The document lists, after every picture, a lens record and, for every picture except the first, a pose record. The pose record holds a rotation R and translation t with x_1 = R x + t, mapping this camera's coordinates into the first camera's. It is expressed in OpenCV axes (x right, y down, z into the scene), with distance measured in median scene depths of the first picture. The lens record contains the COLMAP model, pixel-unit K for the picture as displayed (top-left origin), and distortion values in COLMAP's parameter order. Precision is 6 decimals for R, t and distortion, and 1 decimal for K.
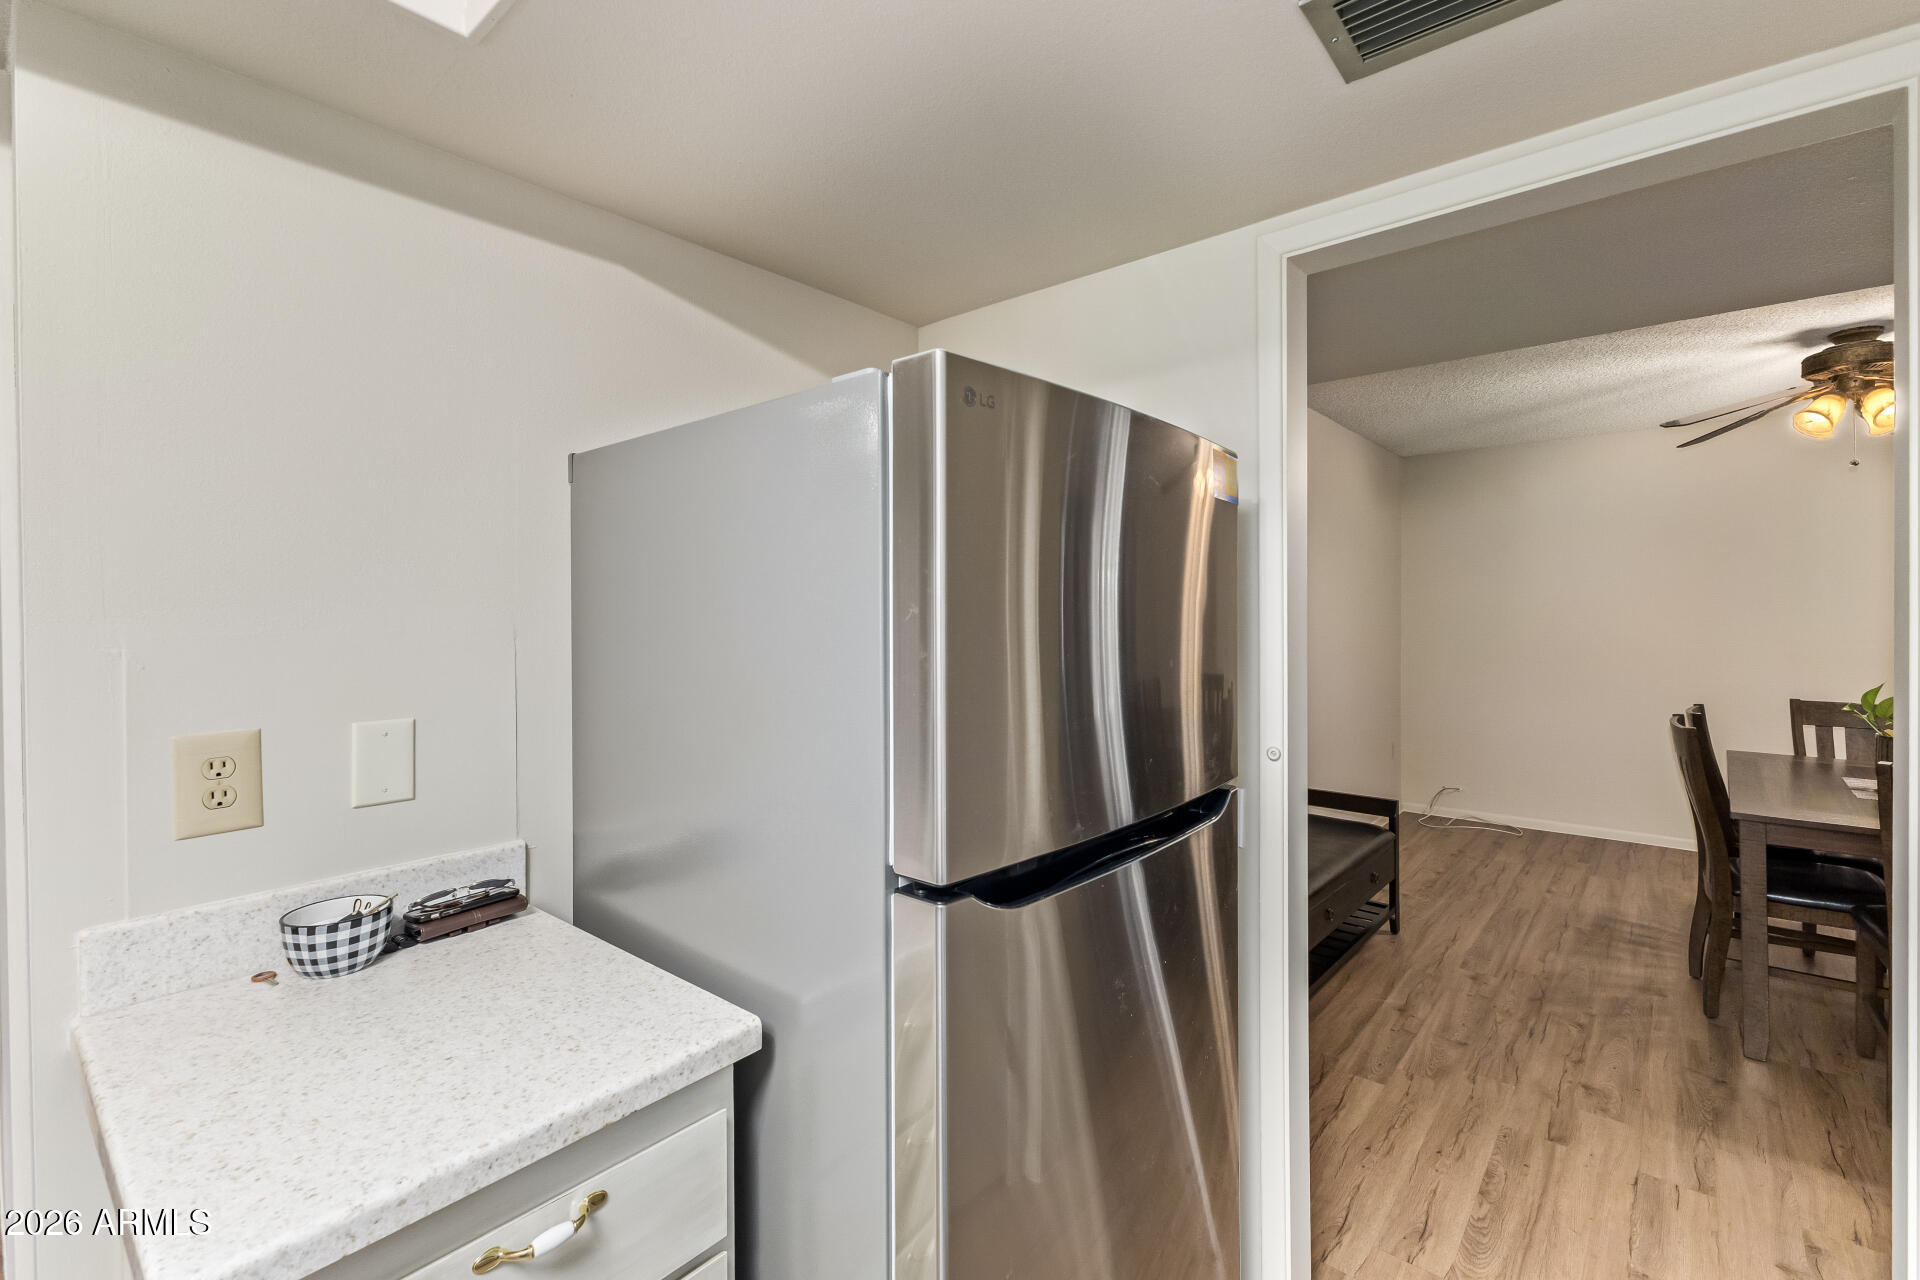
lens RADIAL K [[846.0, 0, 964.0], [0, 846.0, 630.4], [0, 0, 1]] dist [0.011424, -0.001398]
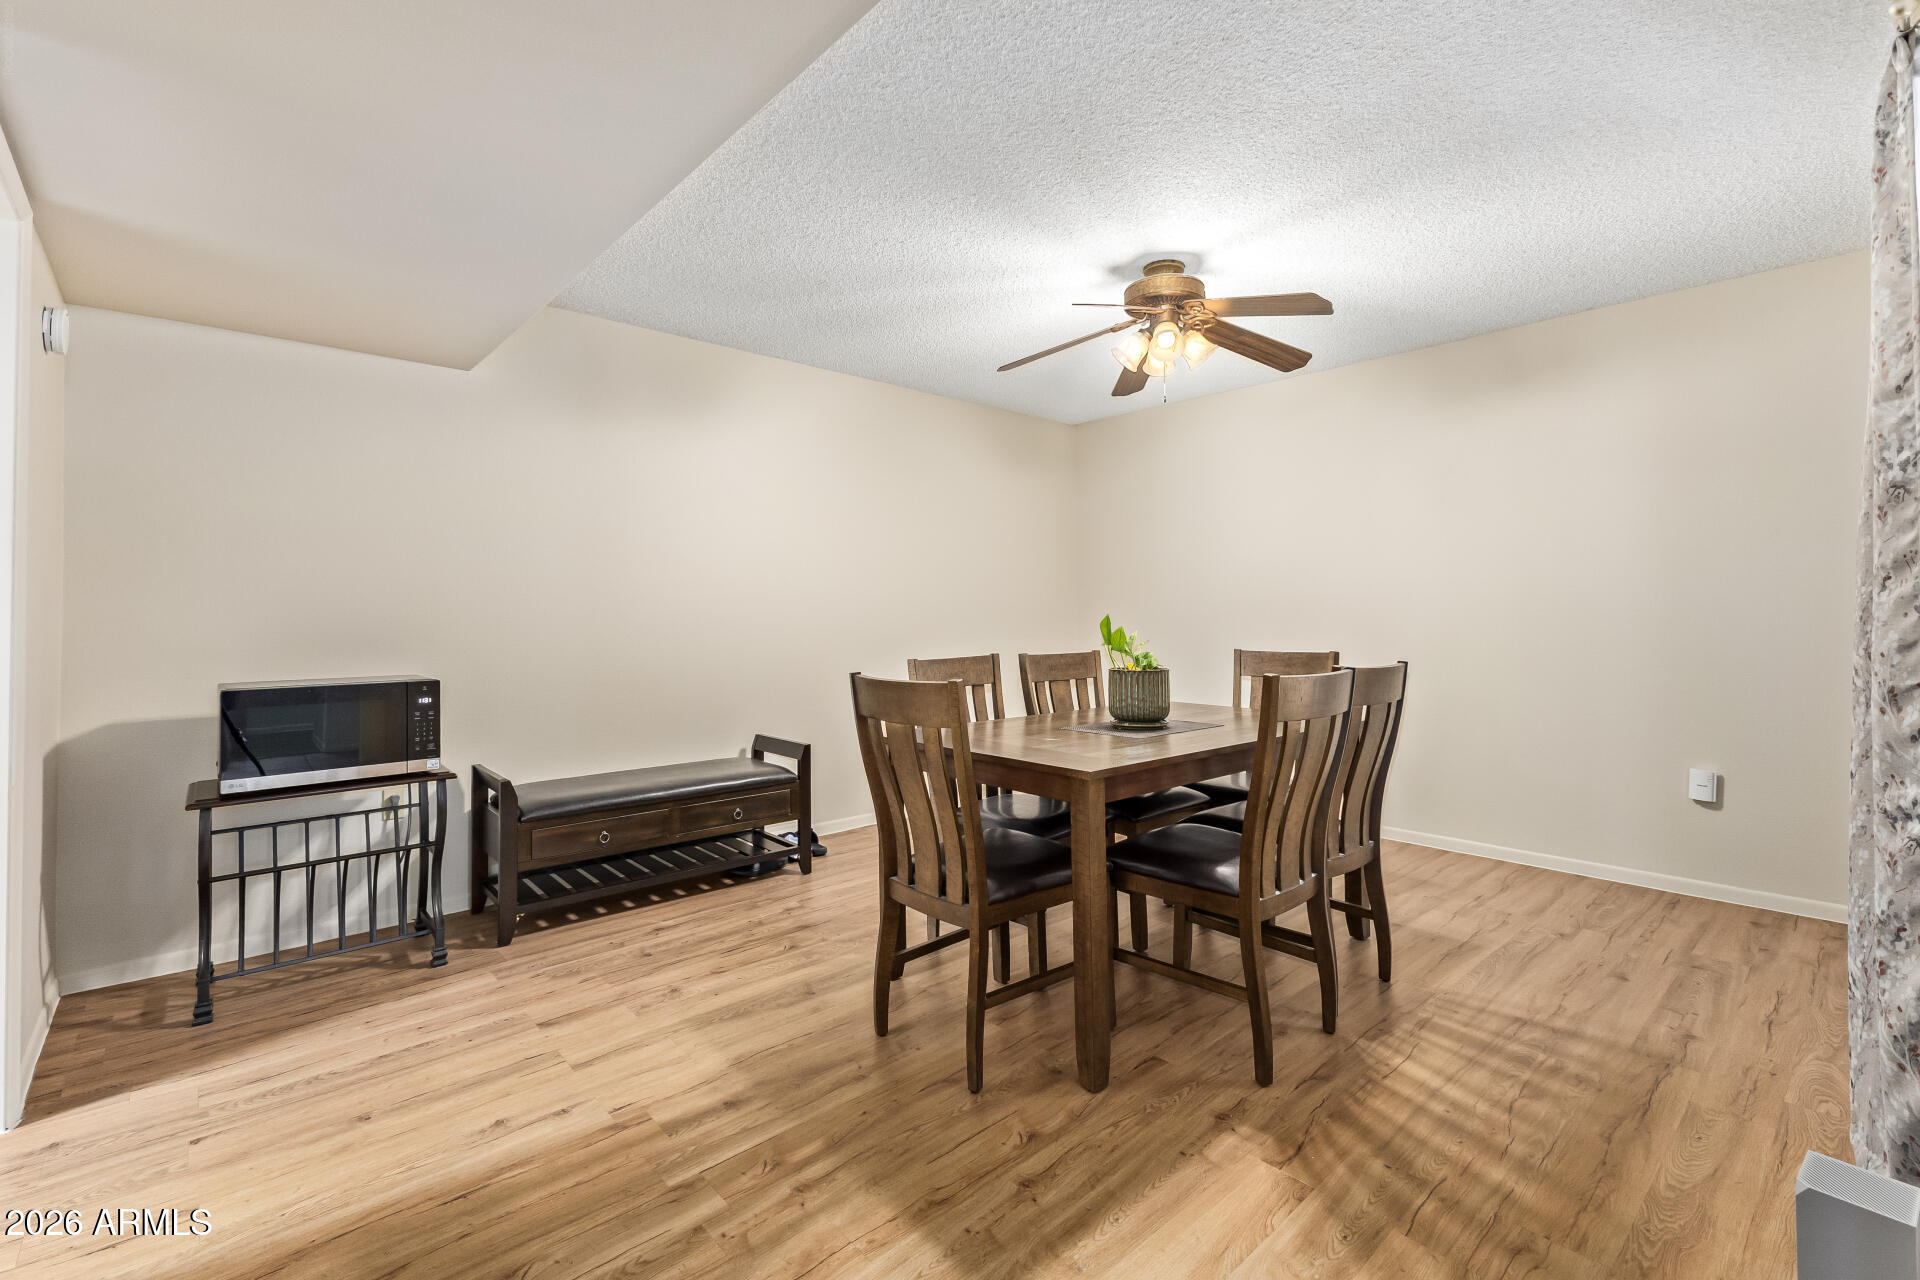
lens RADIAL K [[846.0, 0, 962.7], [0, 846.0, 631.8], [0, 0, 1]] dist [0.011424, -0.001398]
pose [[0.992312, 0.001954, -0.123745, 0.999701], [-0.002524, 0.999987, -0.004454, 0.085149], [0.123735, 0.004732, 0.992304, 0.014120]]
